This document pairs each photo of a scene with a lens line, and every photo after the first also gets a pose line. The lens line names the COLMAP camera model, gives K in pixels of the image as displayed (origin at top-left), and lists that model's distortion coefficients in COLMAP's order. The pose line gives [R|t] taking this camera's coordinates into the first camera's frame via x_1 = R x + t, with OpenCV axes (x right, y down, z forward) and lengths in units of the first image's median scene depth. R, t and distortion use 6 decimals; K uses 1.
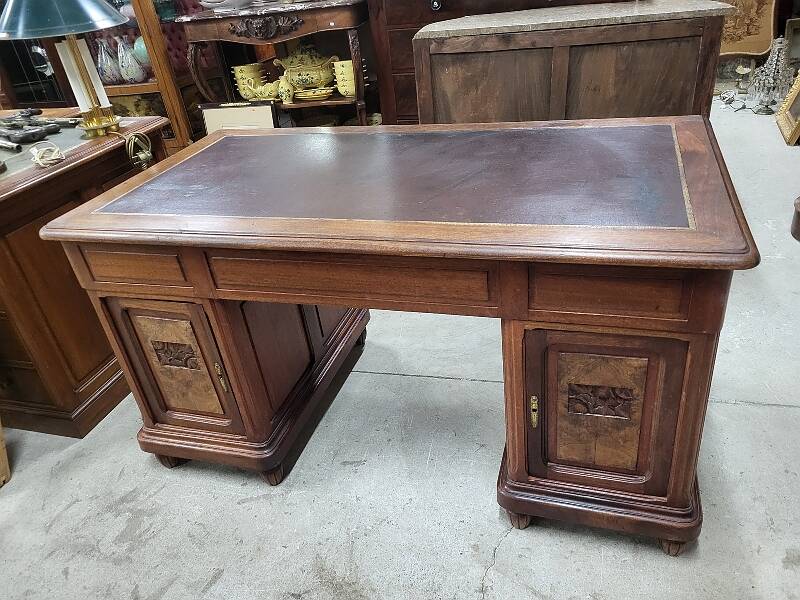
lens RADIAL K [[610.4, 0, 407.3], [0, 610.4, 299.3], [0, 0, 1]] dist [0.049195, -0.035959]
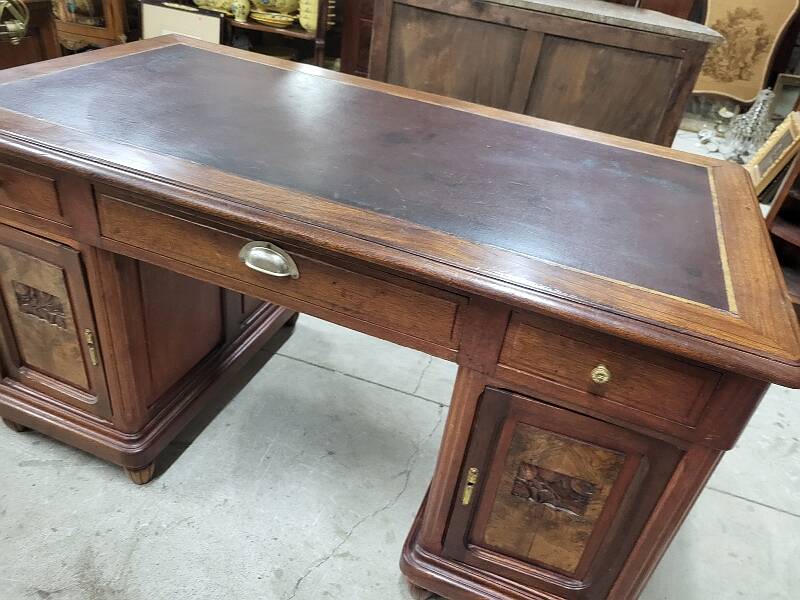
lens RADIAL K [[610.4, 0, 417.5], [0, 610.4, 300.8], [0, 0, 1]] dist [0.049195, -0.035959]
pose [[0.971698, 0.218205, 0.090493, 0.089071], [-0.222387, 0.974182, 0.038918, -0.025489], [-0.079665, -0.057941, 0.995136, 0.101488]]
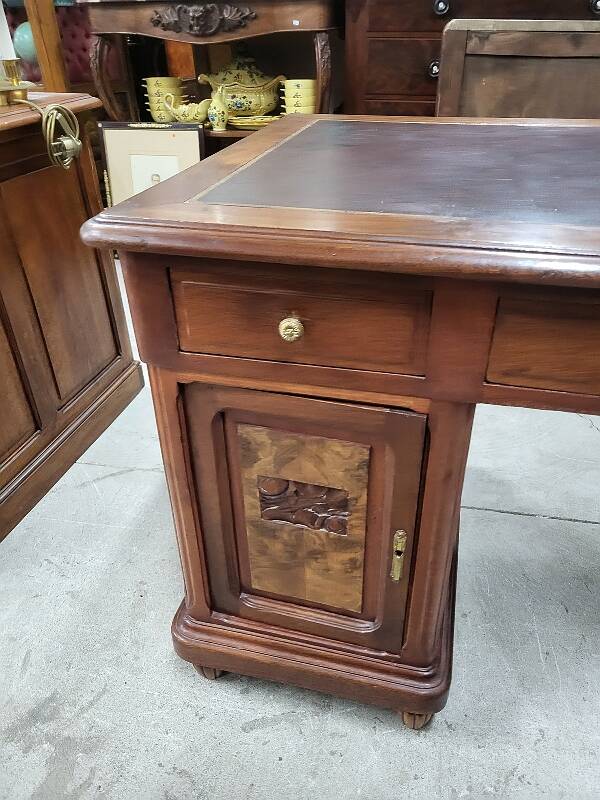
lens RADIAL K [[610.4, 0, 309.8], [0, 610.4, 406.5], [0, 0, 1]] dist [0.049195, -0.035959]
pose [[0.993661, 0.048875, 0.101234, -0.208773], [-0.051406, 0.998423, 0.022547, 0.005788], [-0.099972, -0.027608, 0.994607, 0.304410]]
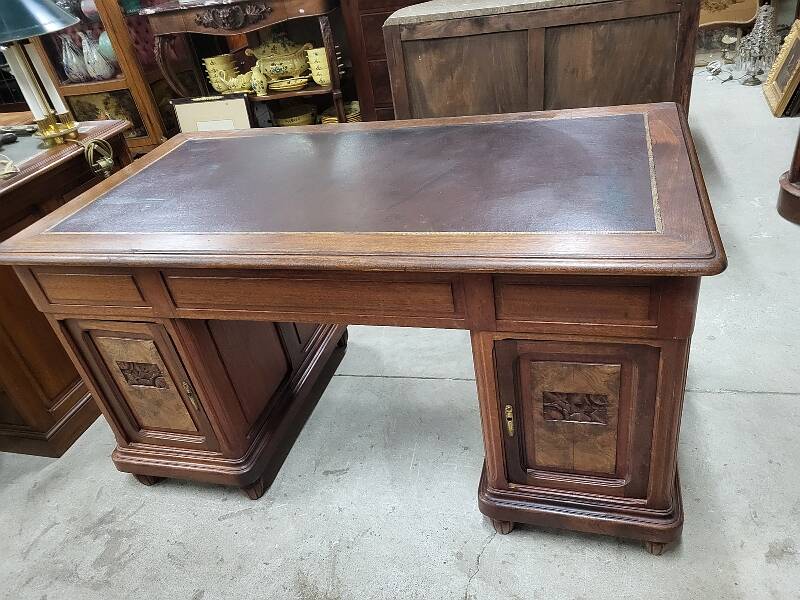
lens RADIAL K [[610.4, 0, 416.2], [0, 610.4, 304.8], [0, 0, 1]] dist [0.049195, -0.035959]
pose [[0.998892, -0.045532, 0.011929, 0.031545], [0.045000, 0.998119, 0.041635, -0.027277], [-0.013802, -0.041052, 0.999062, 0.020464]]
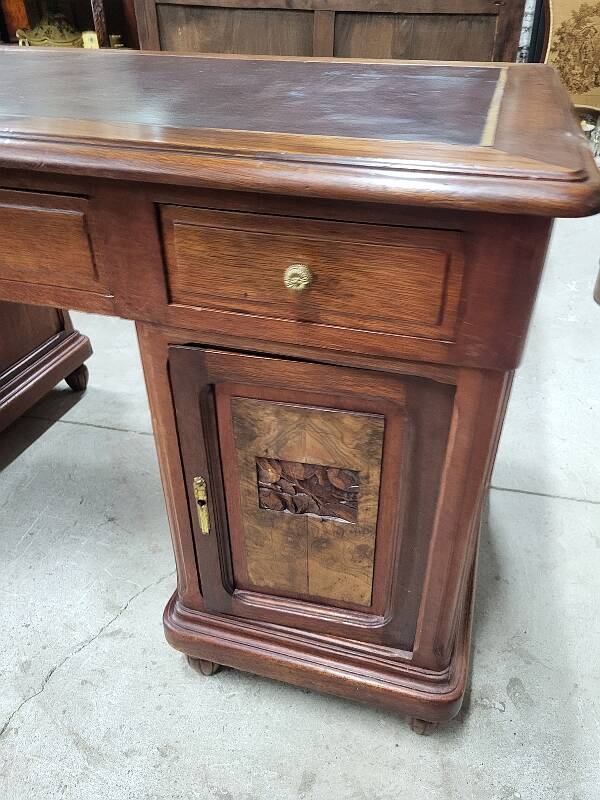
lens RADIAL K [[610.4, 0, 319.8], [0, 610.4, 418.8], [0, 0, 1]] dist [0.049195, -0.035959]
pose [[0.993771, 0.079378, 0.078214, 0.229217], [-0.084232, 0.994587, 0.060847, 0.044565], [-0.072961, -0.067056, 0.995078, 0.211161]]
